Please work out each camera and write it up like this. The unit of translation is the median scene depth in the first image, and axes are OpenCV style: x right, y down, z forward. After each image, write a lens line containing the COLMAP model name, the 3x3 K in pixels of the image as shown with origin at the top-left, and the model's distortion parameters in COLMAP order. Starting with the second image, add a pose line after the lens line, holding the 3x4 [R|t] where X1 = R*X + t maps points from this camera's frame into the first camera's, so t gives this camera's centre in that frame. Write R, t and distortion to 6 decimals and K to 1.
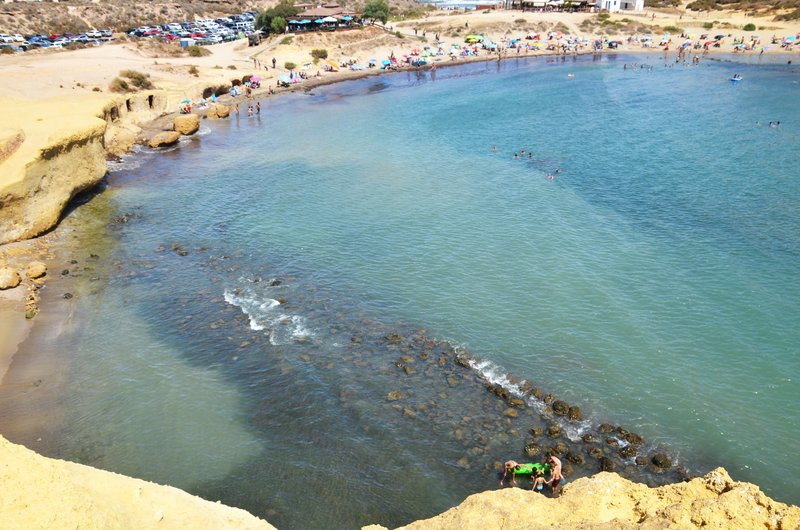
lens RADIAL K [[686.4, 0, 400.0], [0, 686.4, 265.0], [0, 0, 1]] dist [-0.140510, 0.199173]
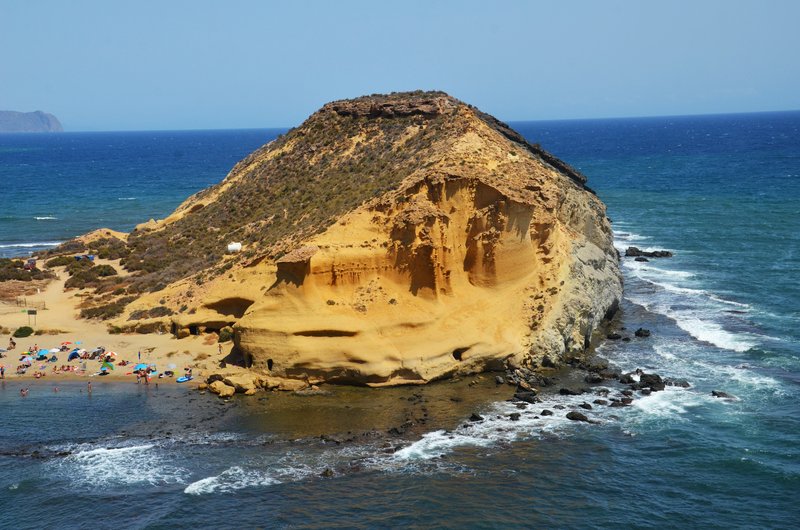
lens RADIAL K [[1222.2, 0, 397.4], [0, 1222.2, 286.7], [0, 0, 1]] dist [0.113725, 0.738093]
pose [[0.955045, -0.054296, 0.291446, 0.836362], [0.137239, 0.952377, -0.272294, -0.003922], [-0.262782, 0.300051, 0.917014, -0.437483]]
